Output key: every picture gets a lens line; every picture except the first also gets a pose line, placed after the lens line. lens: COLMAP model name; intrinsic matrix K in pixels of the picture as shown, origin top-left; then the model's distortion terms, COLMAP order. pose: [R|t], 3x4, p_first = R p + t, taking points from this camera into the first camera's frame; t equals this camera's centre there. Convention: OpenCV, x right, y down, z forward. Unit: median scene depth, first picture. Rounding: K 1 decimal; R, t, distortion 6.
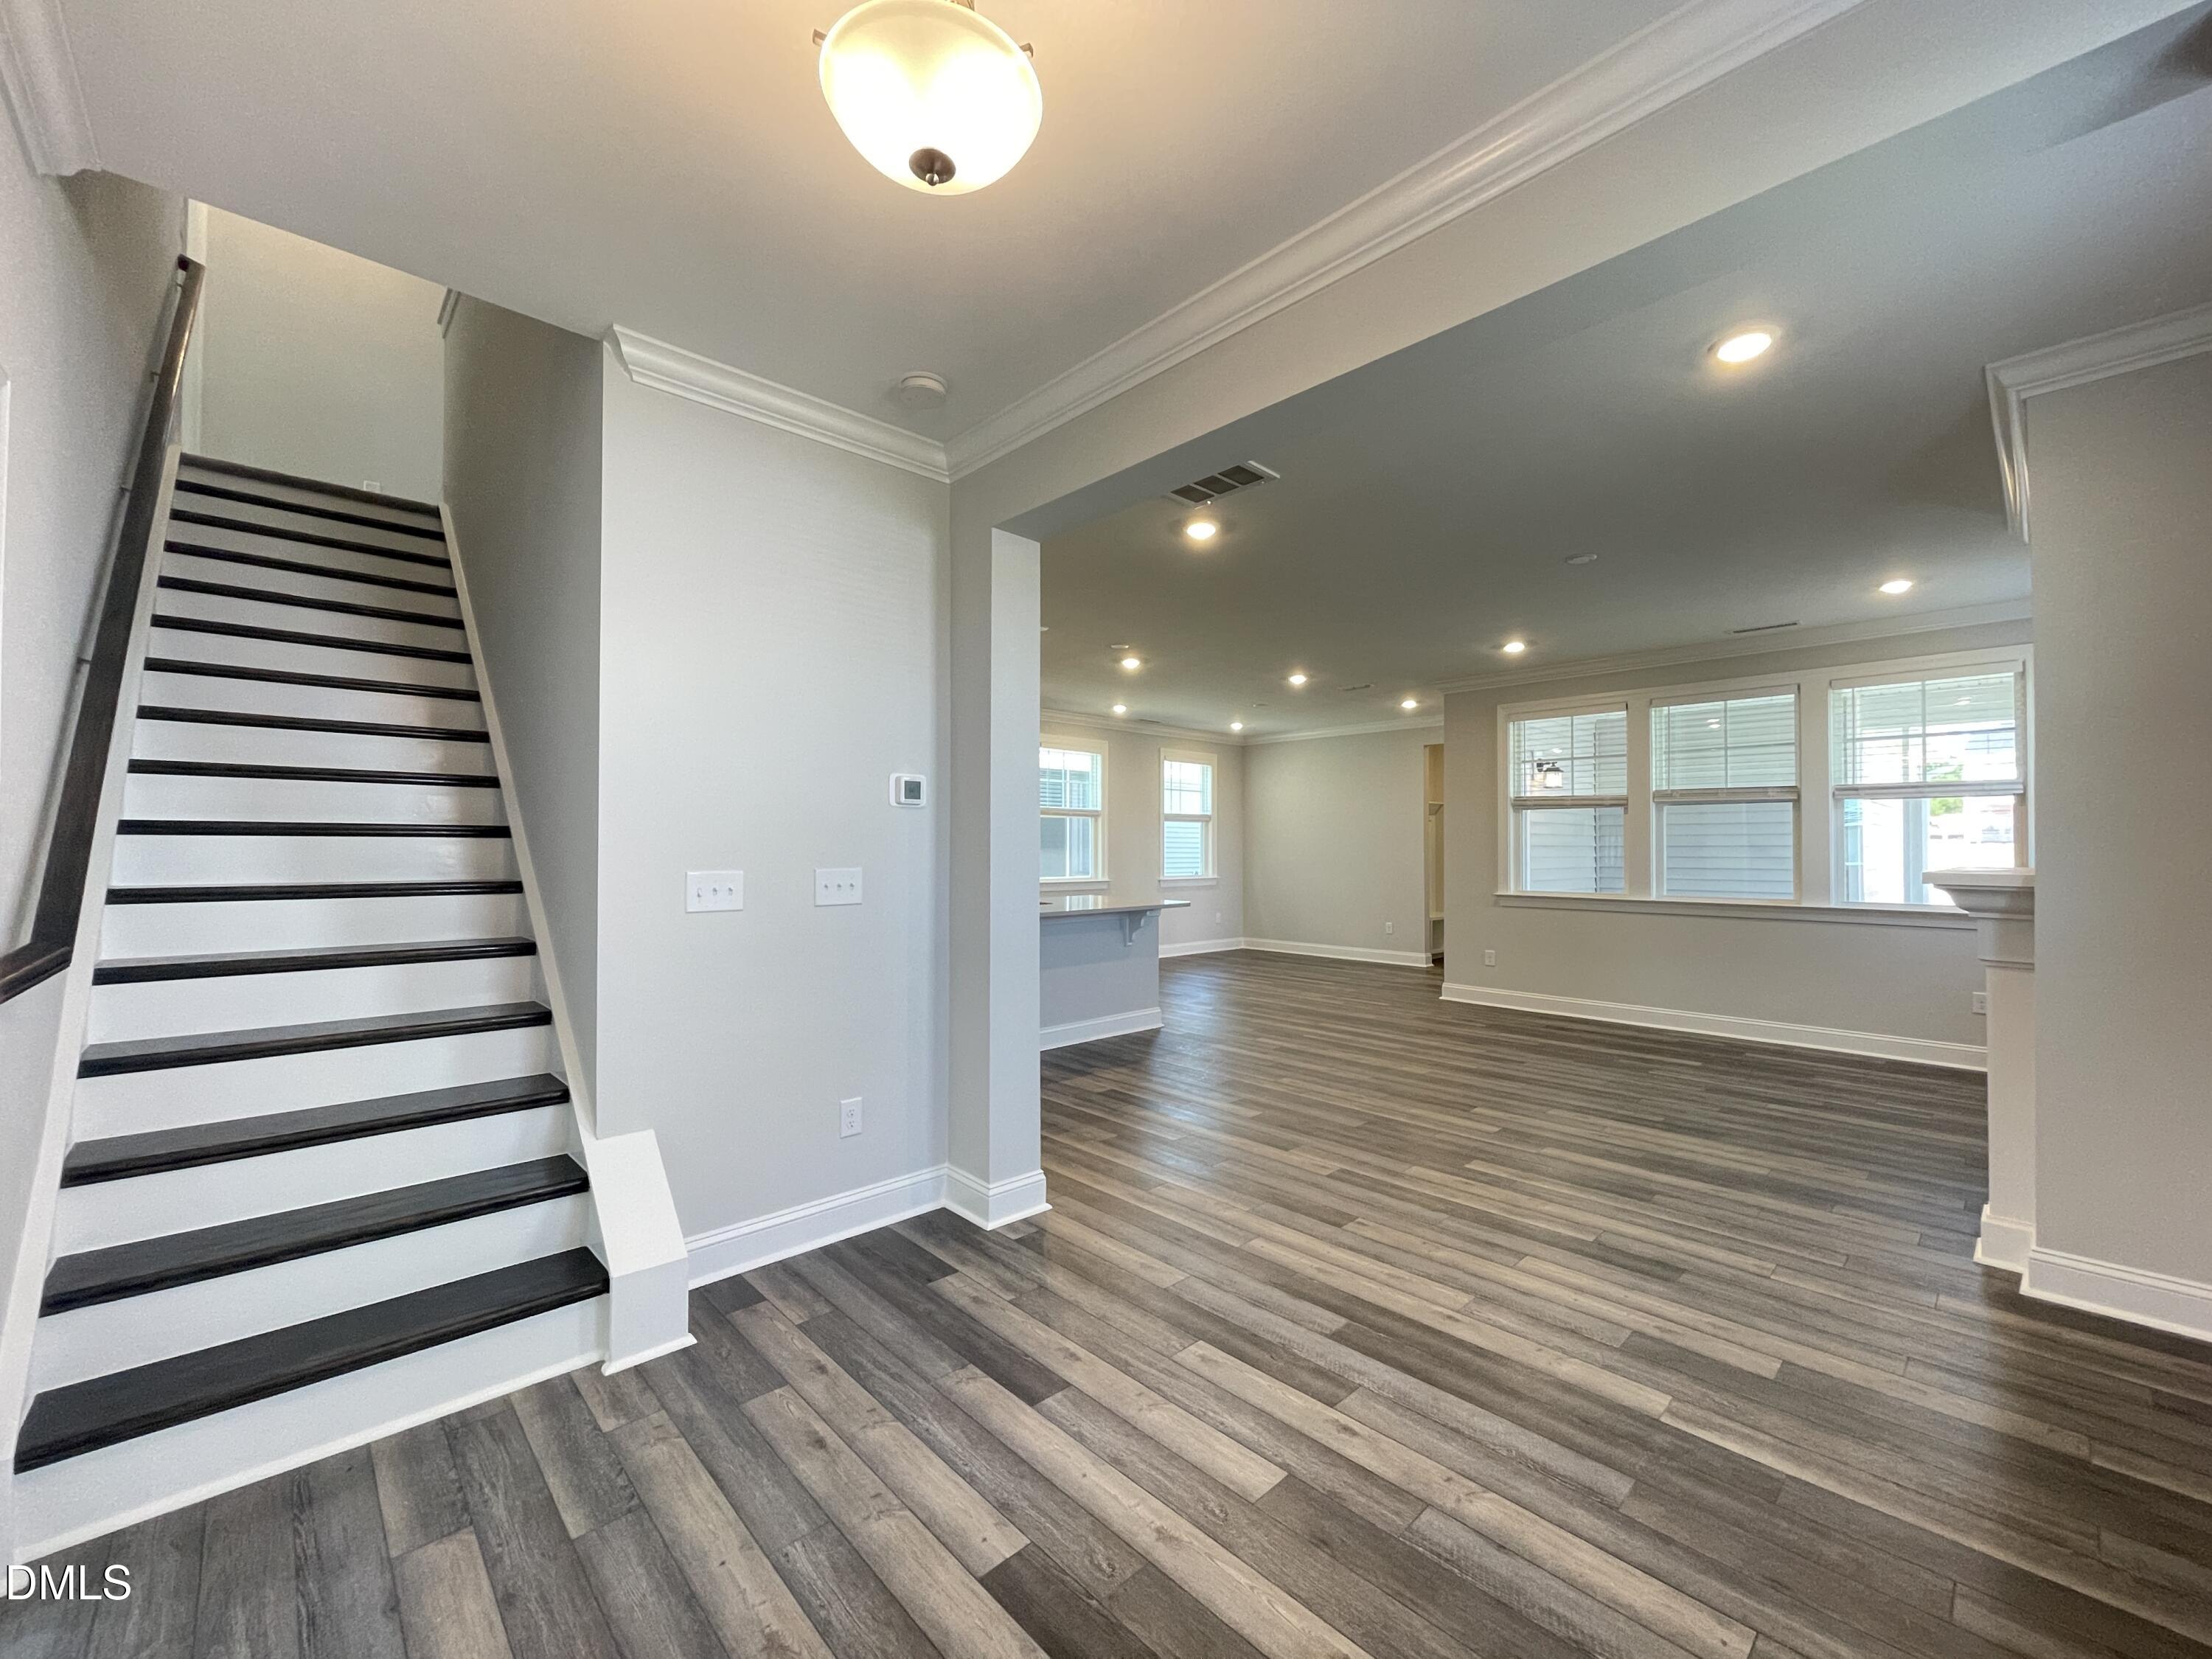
lens RADIAL K [[886.1, 0, 1102.0], [0, 886.1, 834.4], [0, 0, 1]] dist [0.000957, -0.000481]
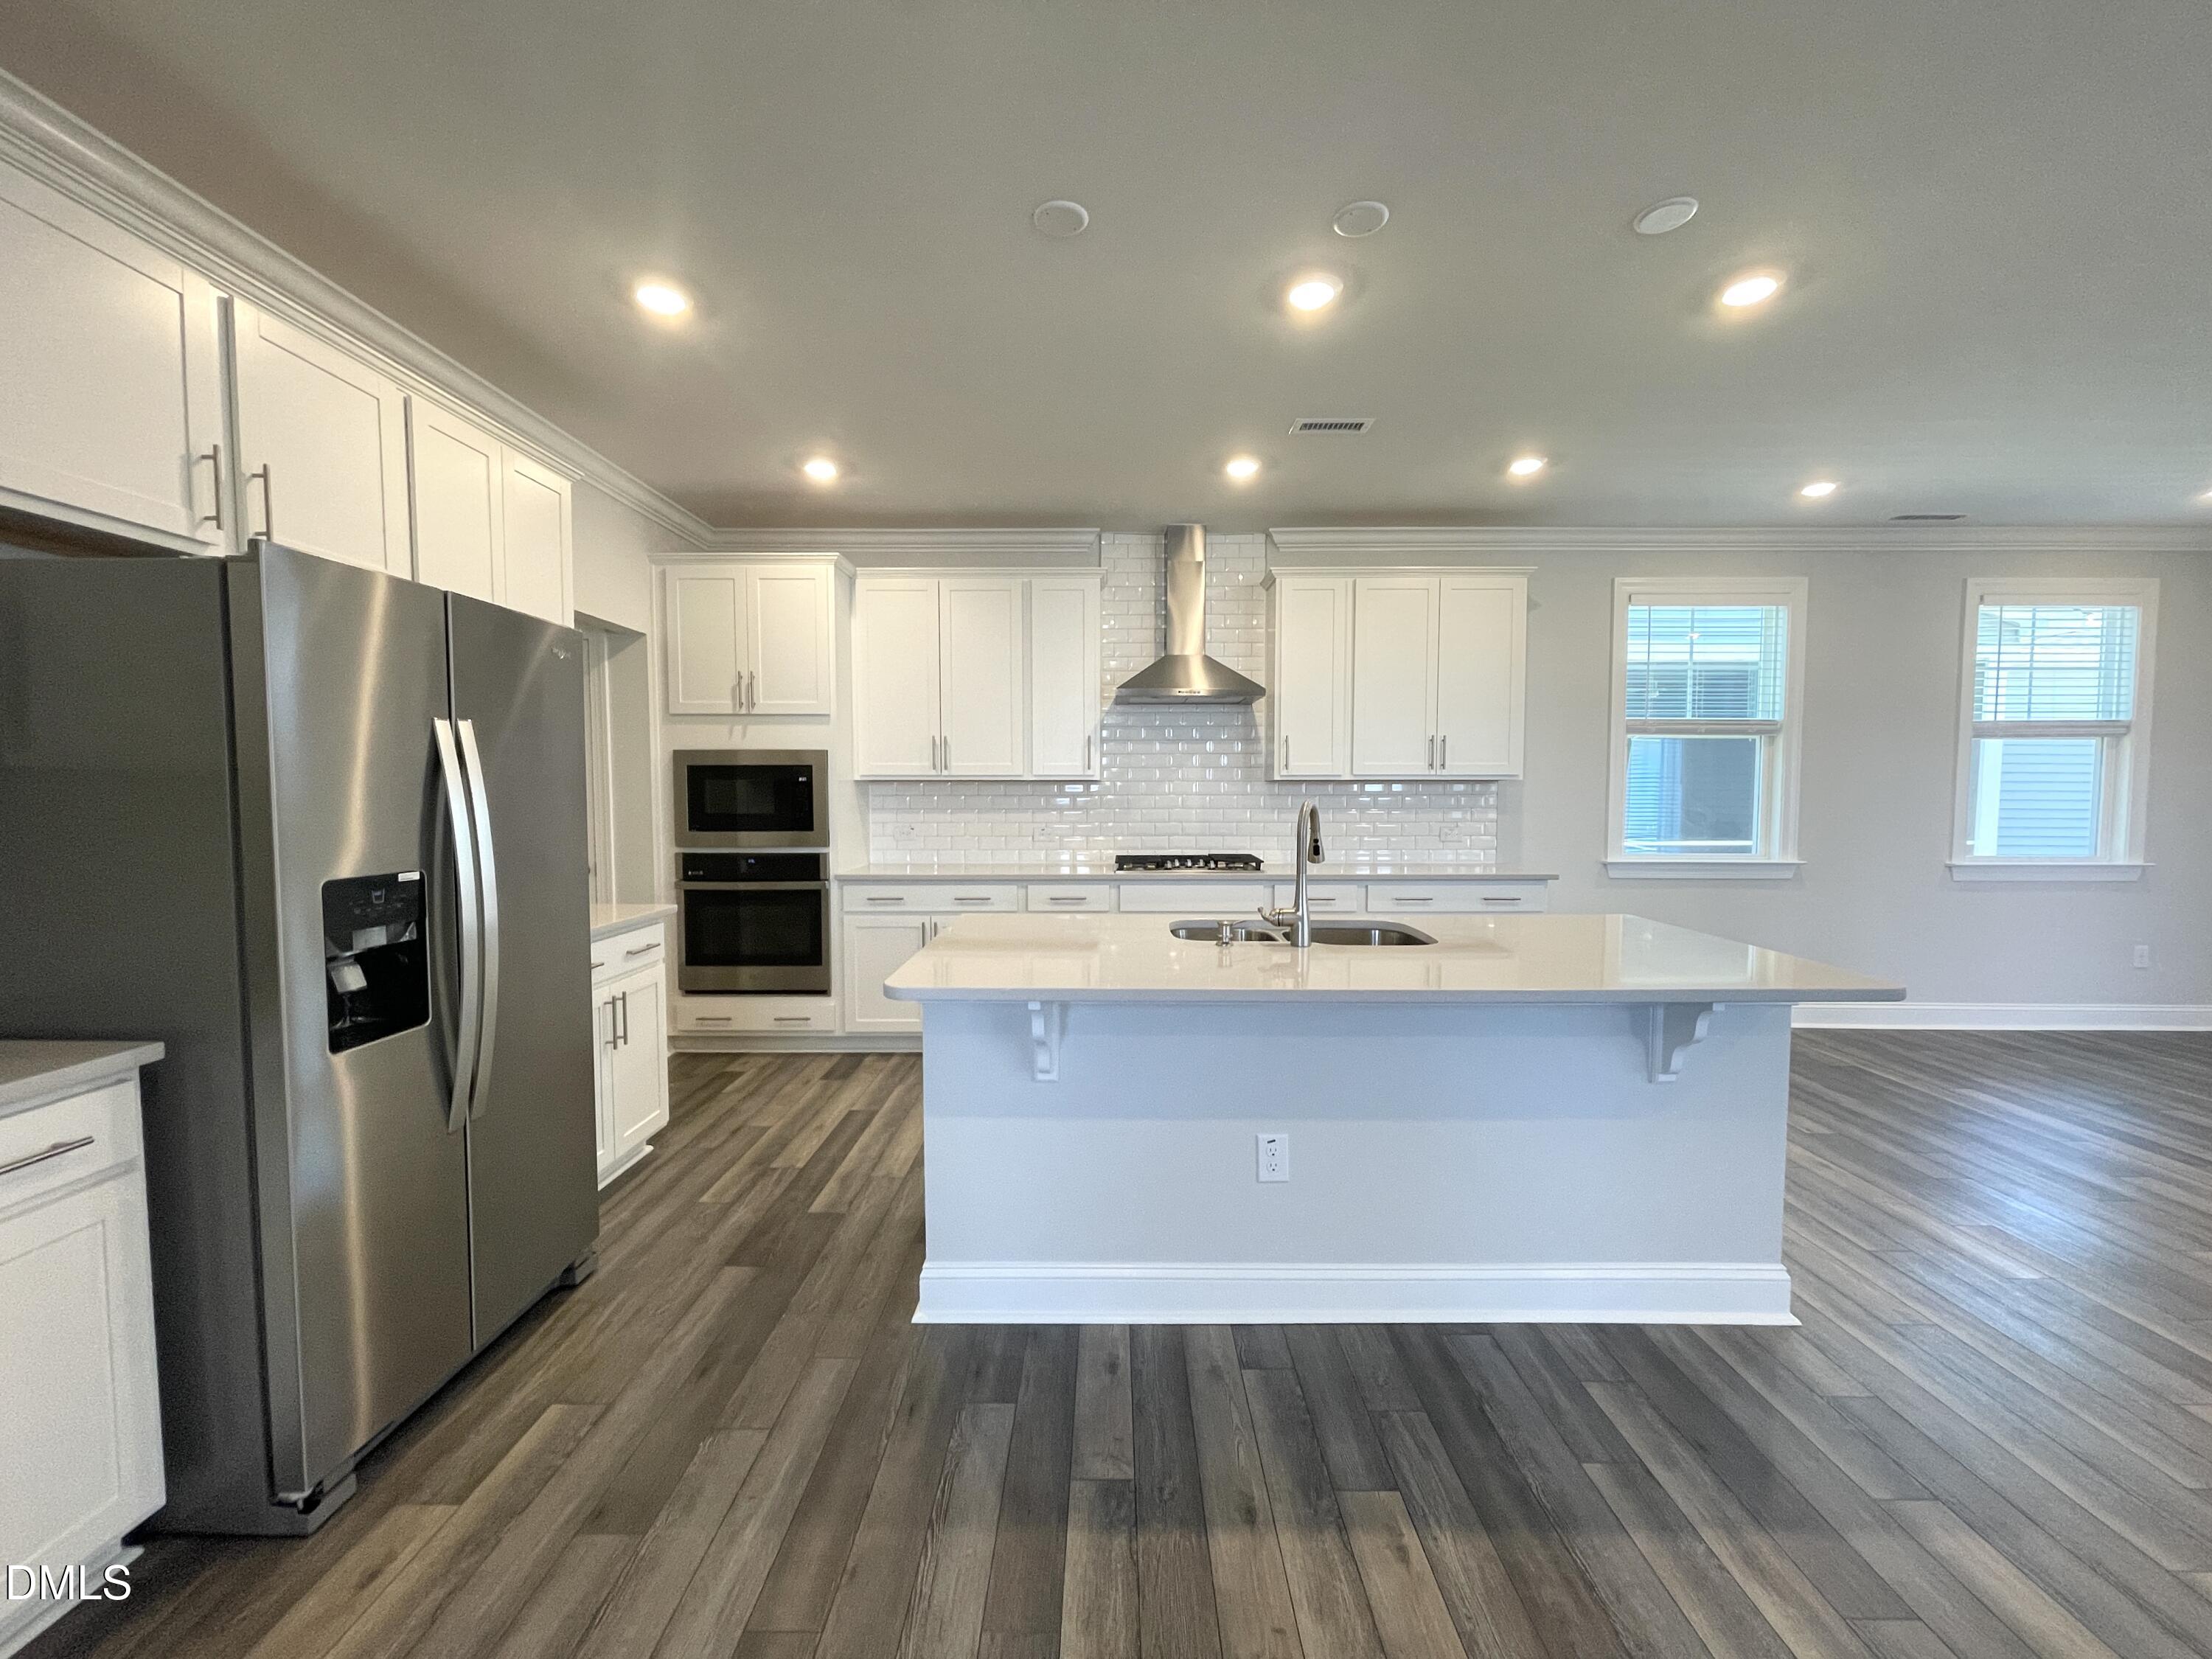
lens RADIAL K [[886.1, 0, 1106.0], [0, 886.1, 832.9], [0, 0, 1]] dist [0.000957, -0.000481]
pose [[0.722417, 0.030187, -0.690799, 0.111661], [0.014231, 0.998186, 0.058503, 0.002034], [0.691312, -0.052095, 0.720676, 0.598491]]
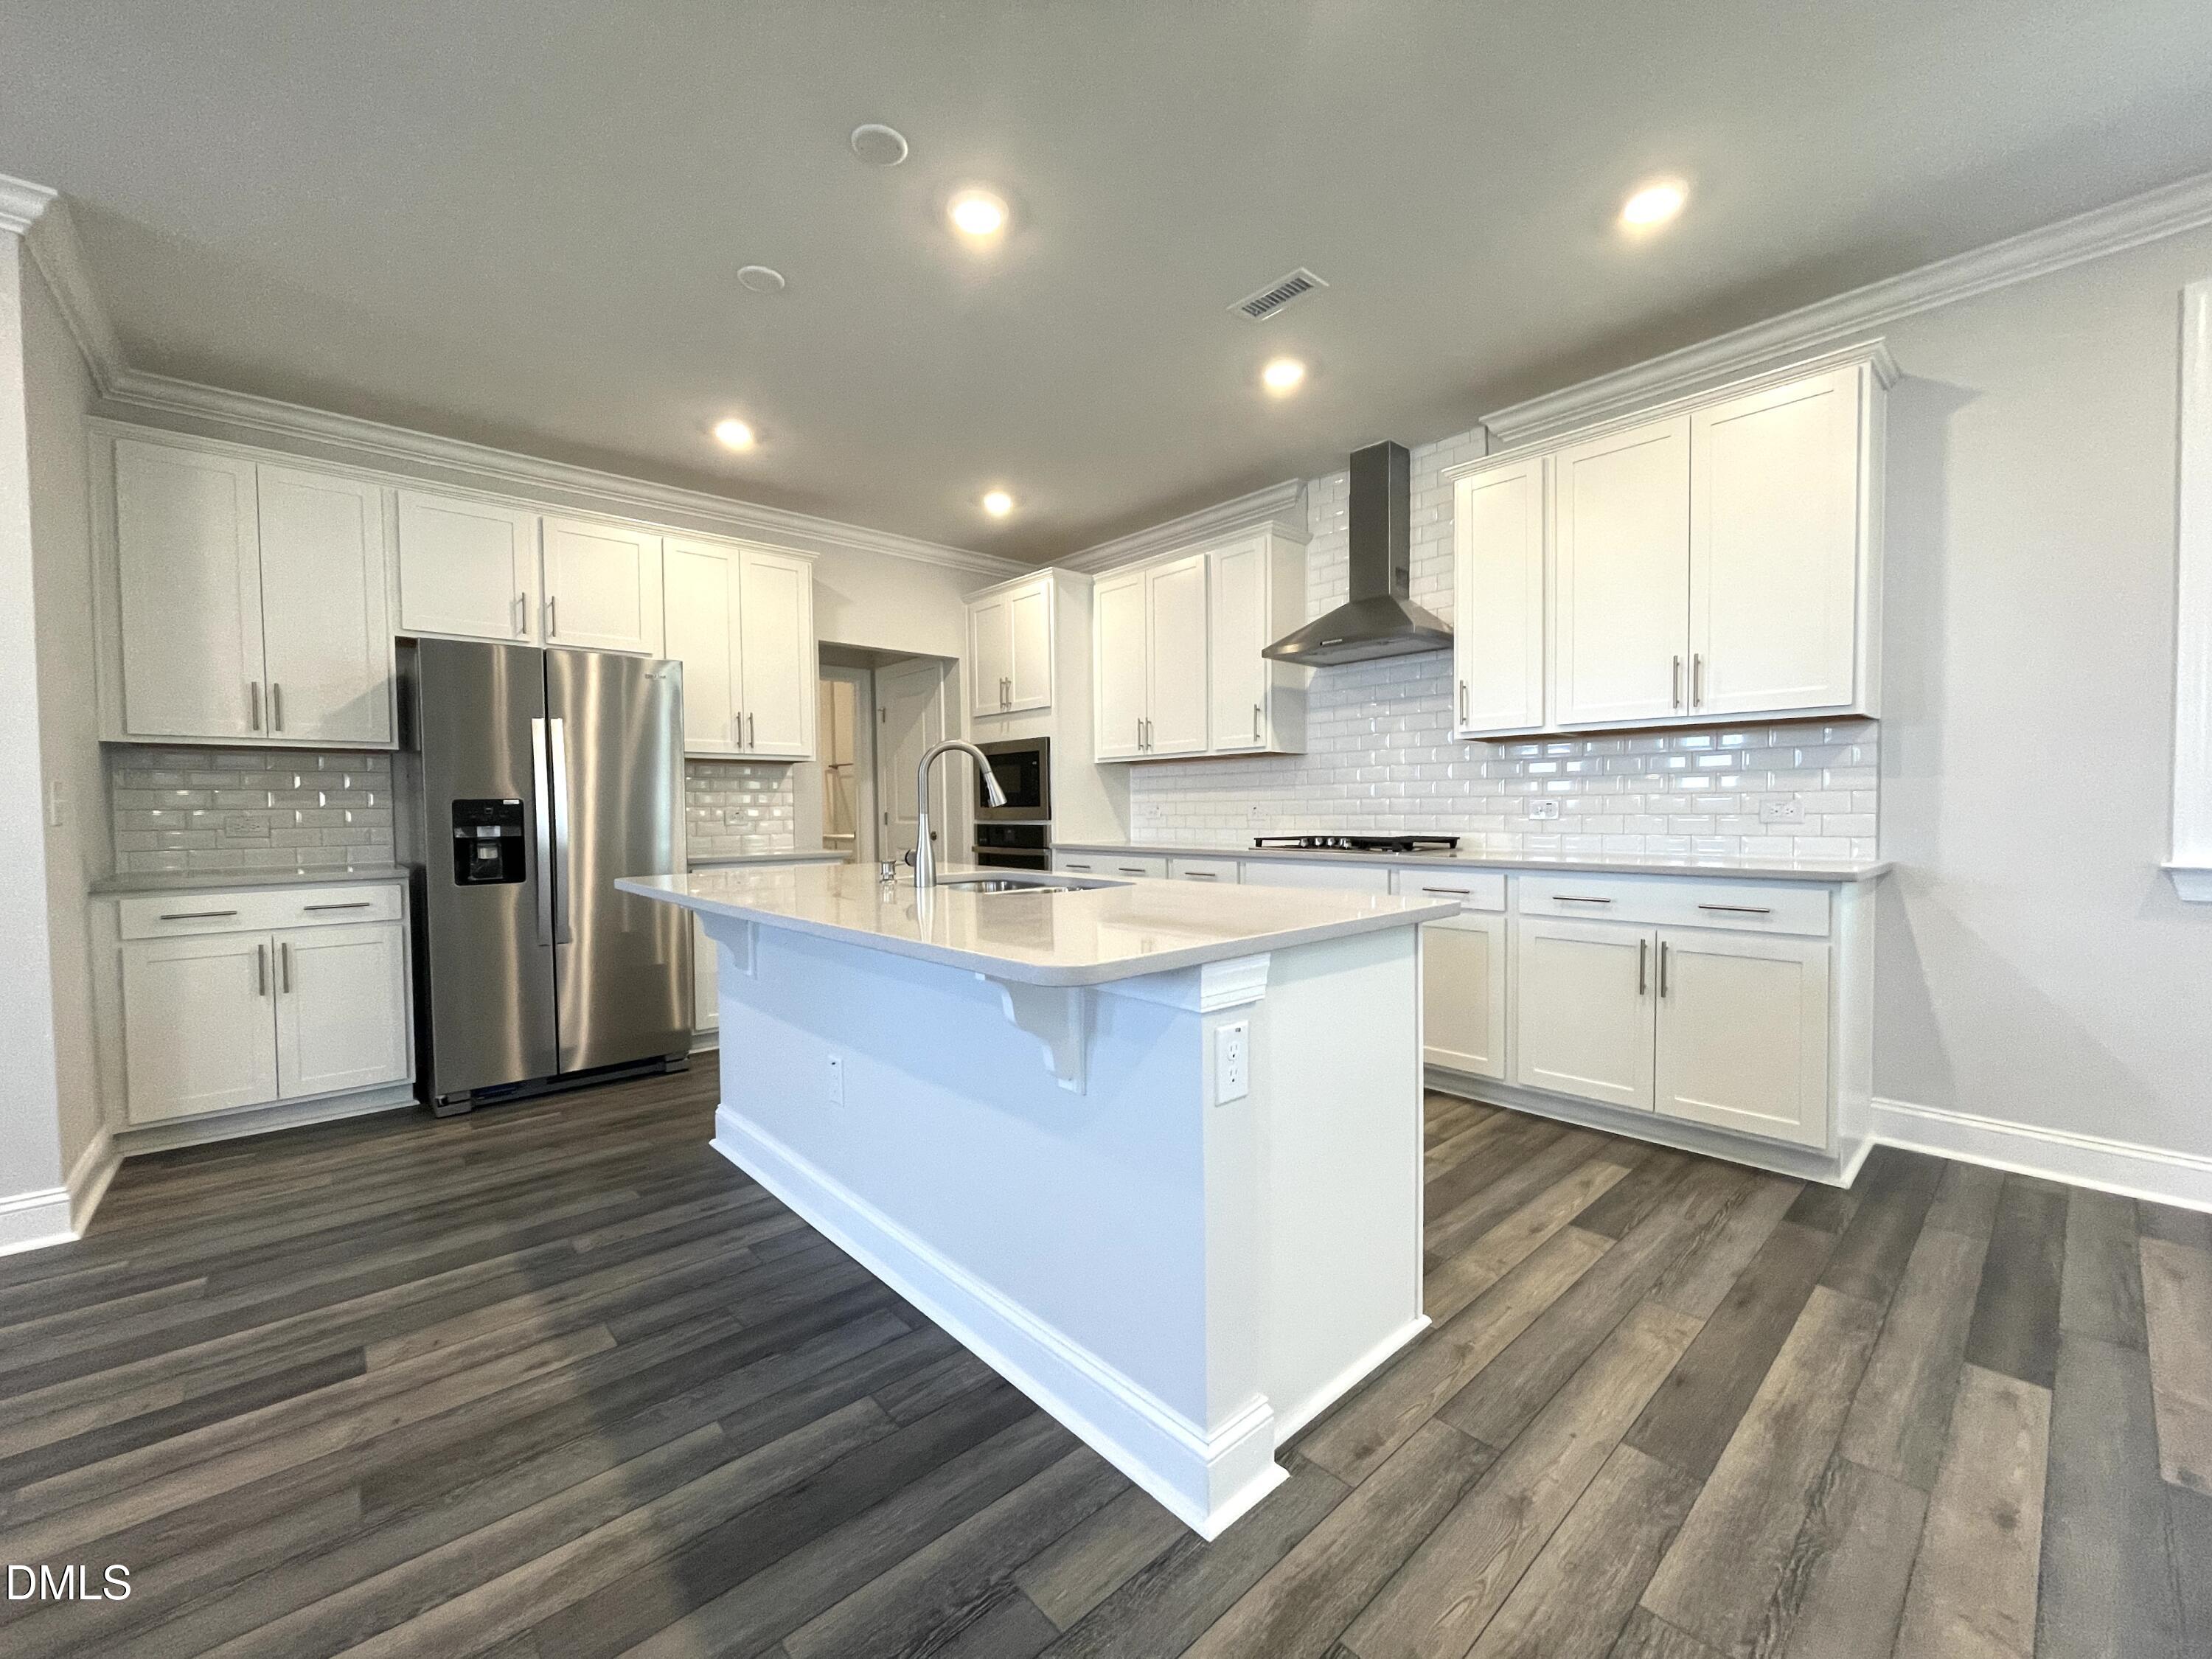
lens RADIAL K [[886.1, 0, 1104.0], [0, 886.1, 830.5], [0, 0, 1]] dist [0.000957, -0.000481]
pose [[-0.019627, 0.022593, -0.999552, 0.288248], [0.025606, 0.999428, 0.022088, 0.044490], [0.999479, -0.025161, -0.020194, 1.023158]]
